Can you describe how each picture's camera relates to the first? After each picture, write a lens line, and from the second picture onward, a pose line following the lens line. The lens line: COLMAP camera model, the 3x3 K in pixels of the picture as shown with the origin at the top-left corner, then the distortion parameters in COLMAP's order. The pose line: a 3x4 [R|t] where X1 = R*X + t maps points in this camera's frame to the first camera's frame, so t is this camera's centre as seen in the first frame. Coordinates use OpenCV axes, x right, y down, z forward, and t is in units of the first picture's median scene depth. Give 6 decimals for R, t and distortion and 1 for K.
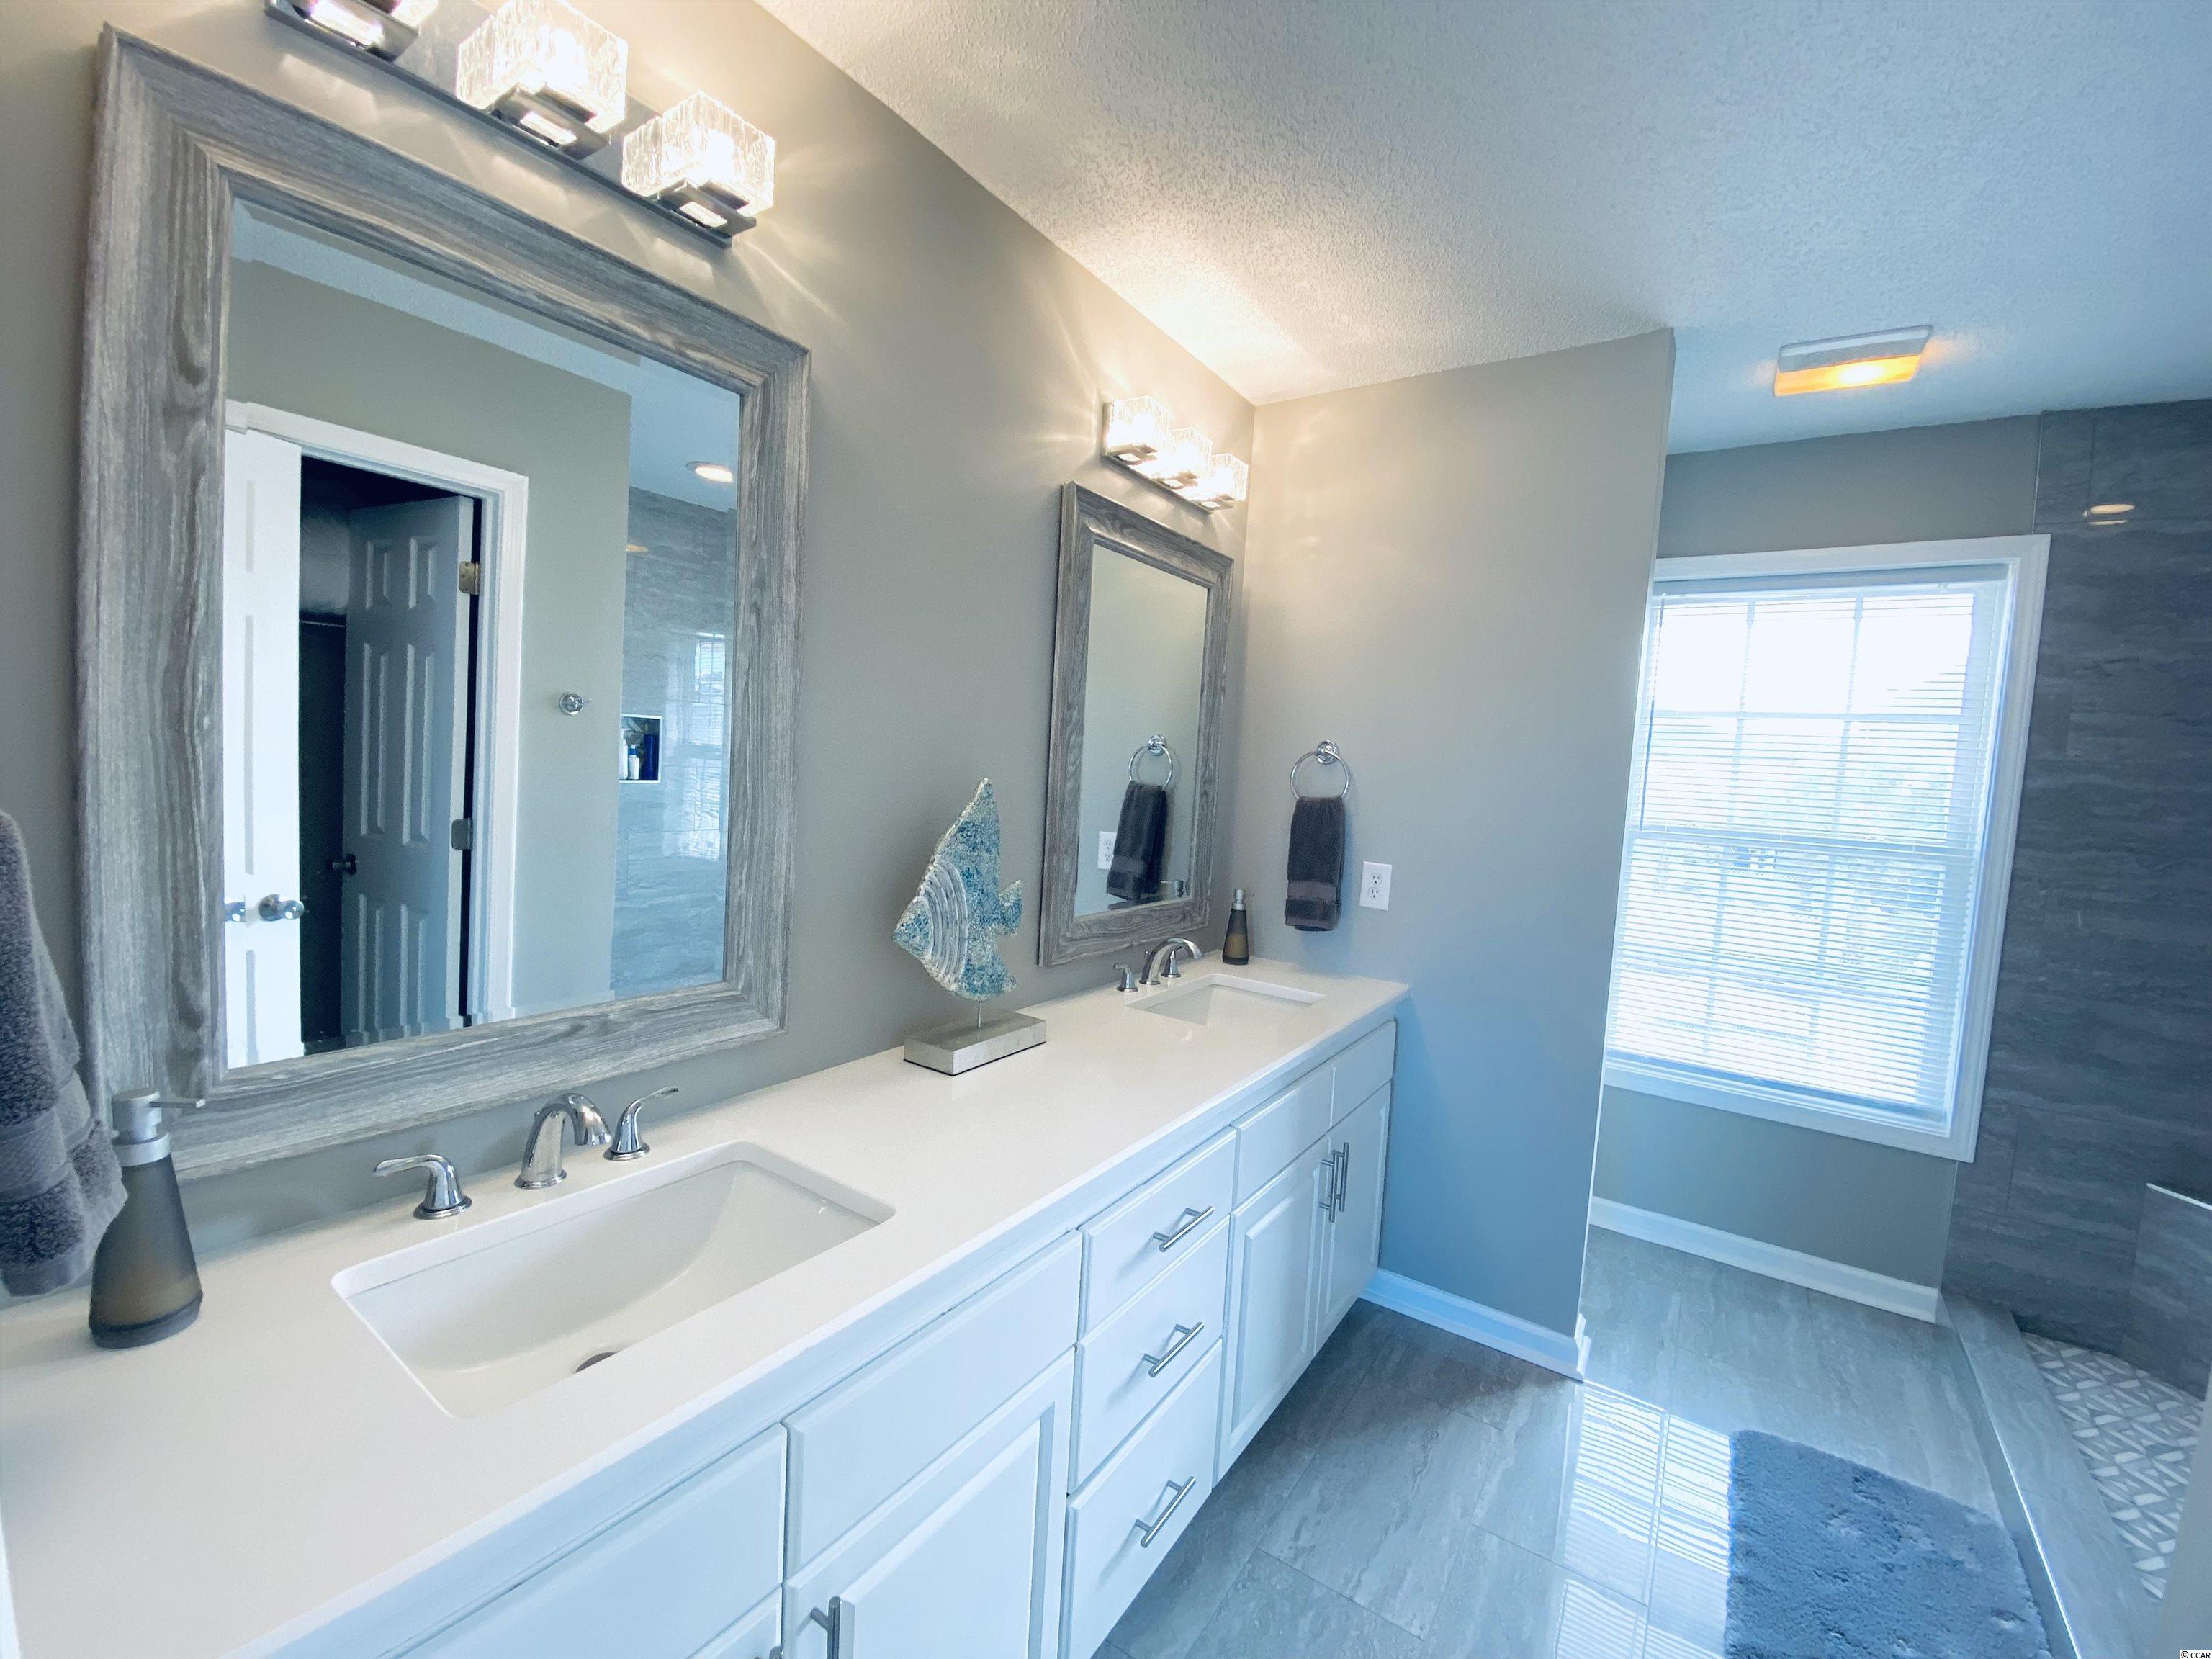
lens RADIAL K [[912.9, 0, 1119.6], [0, 912.9, 824.7], [0, 0, 1]] dist [0.010560, -0.000472]
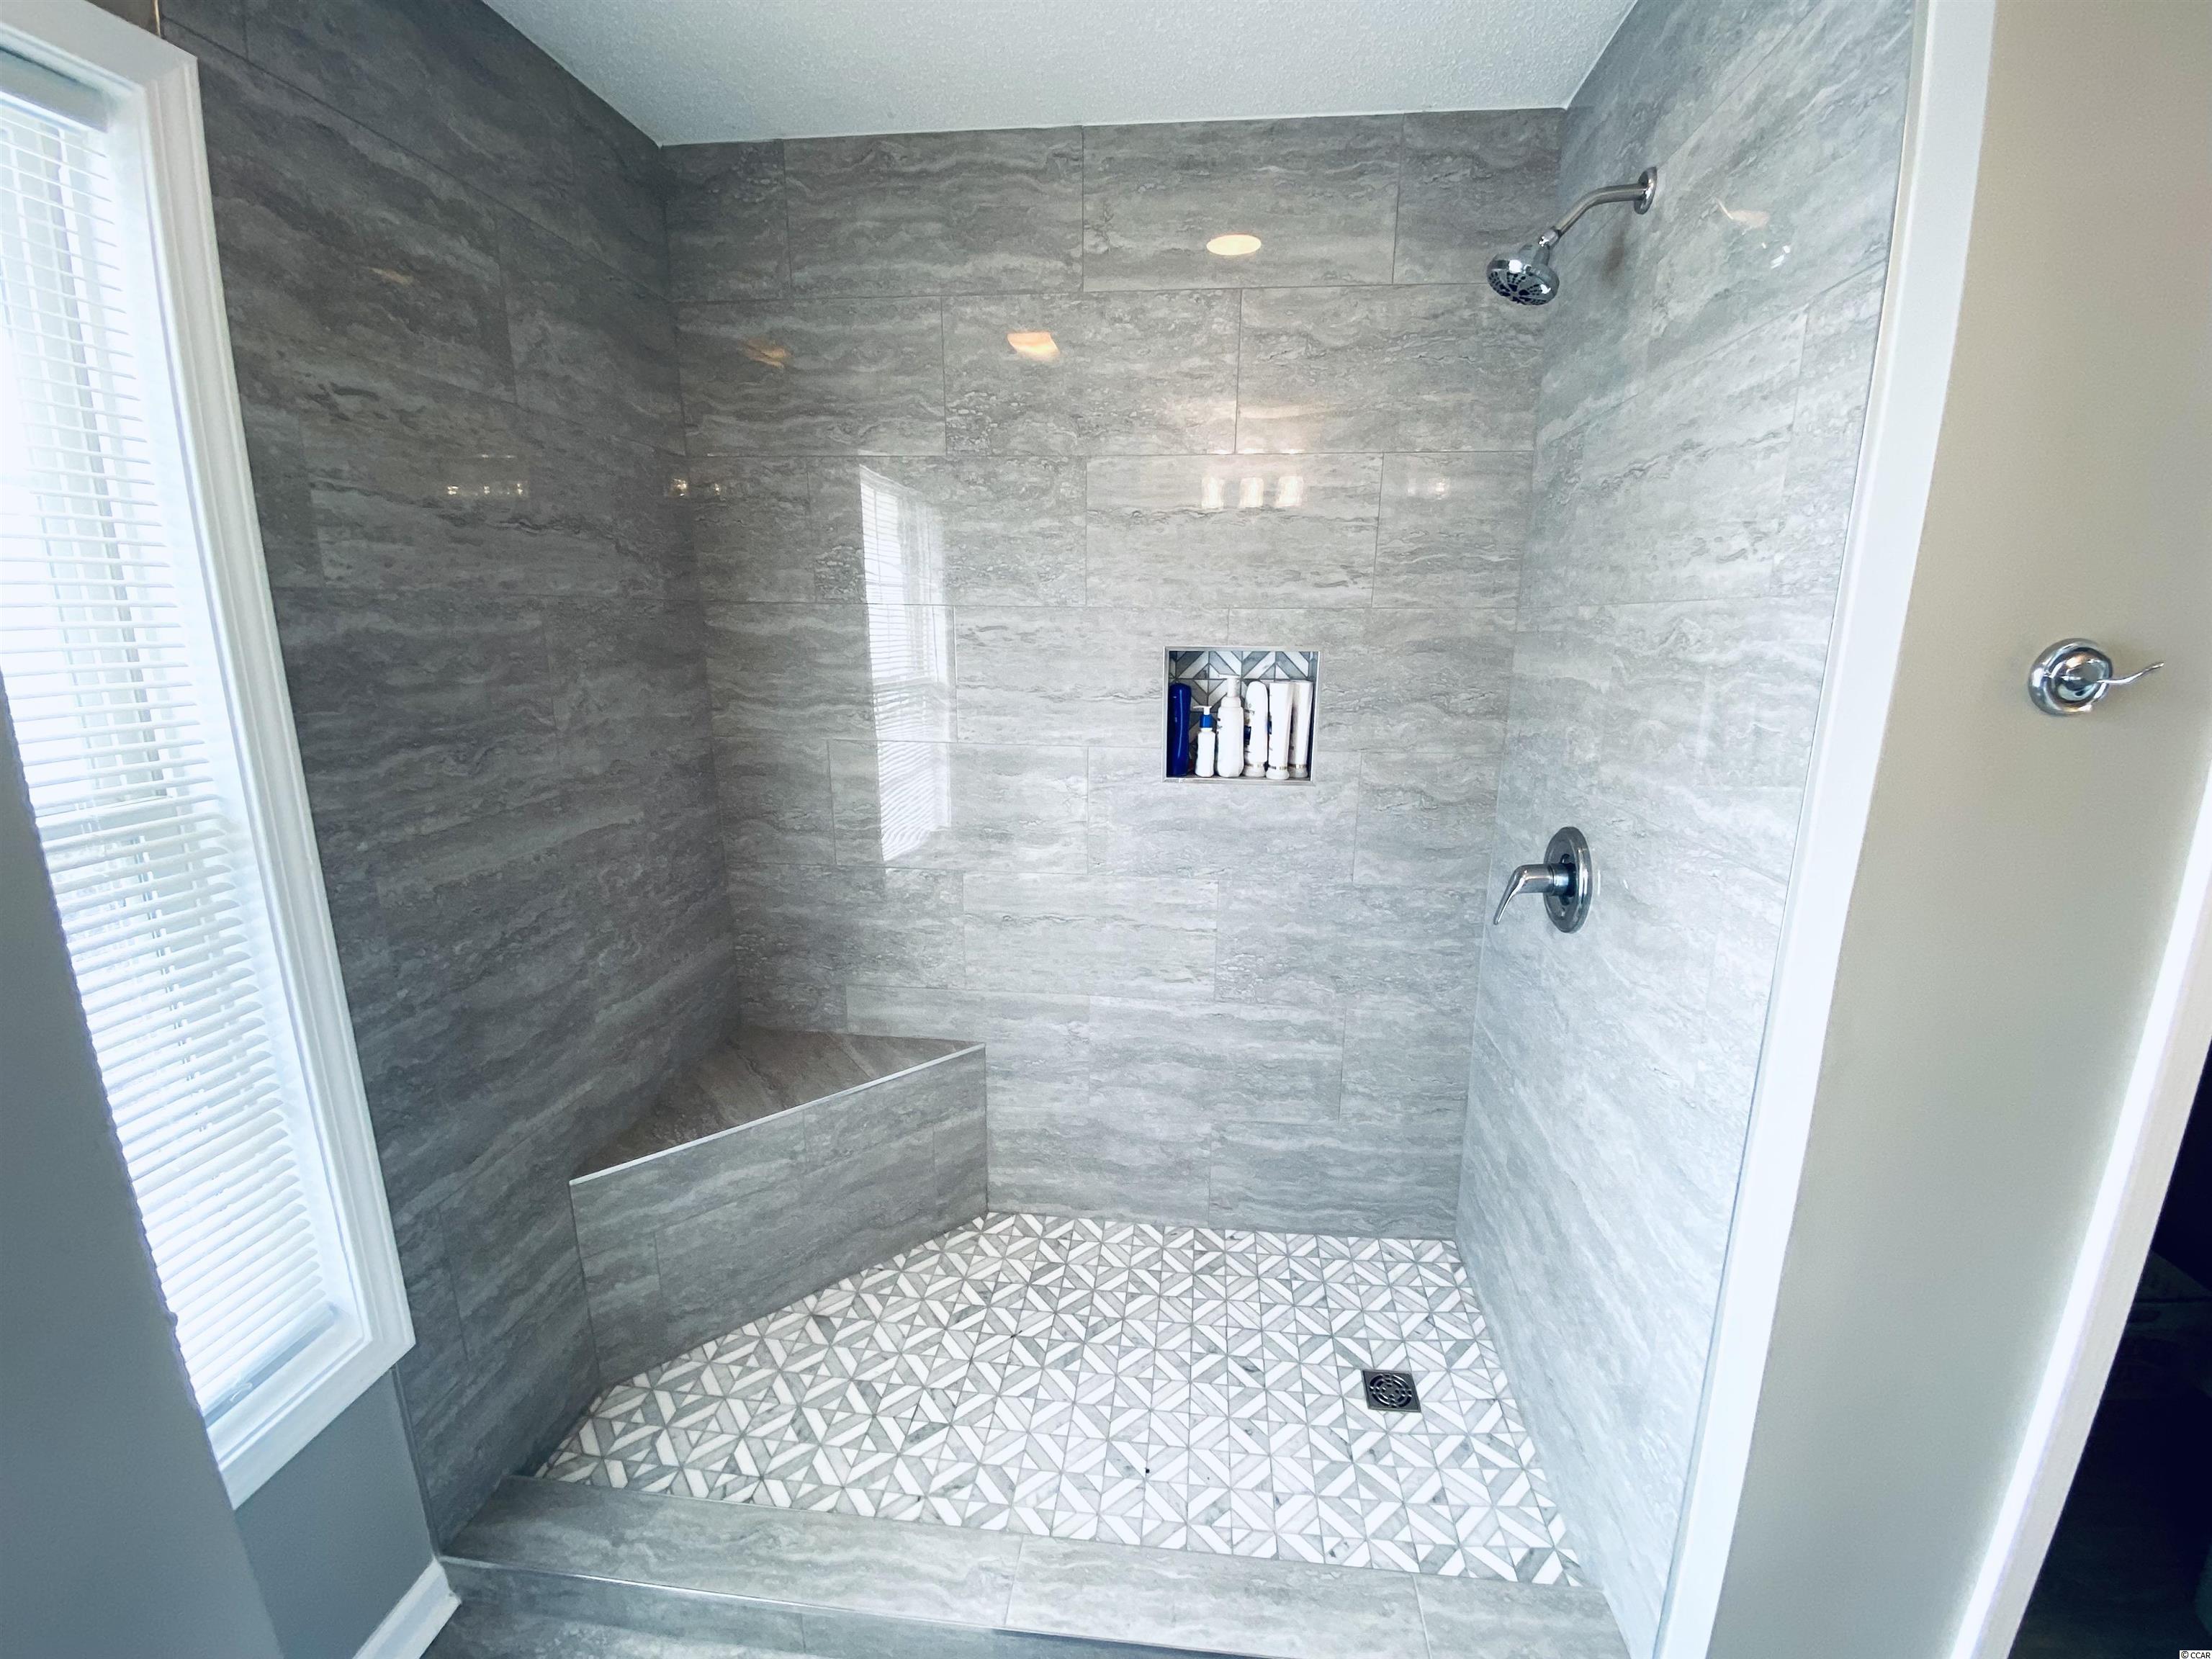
lens RADIAL K [[912.9, 0, 1119.6], [0, 912.9, 824.7], [0, 0, 1]] dist [0.010560, -0.000472]
pose [[-0.476906, -0.267226, 0.837348, 0.362227], [0.028639, 0.947433, 0.318669, -0.095297], [-0.878488, 0.175956, -0.444183, 0.869051]]
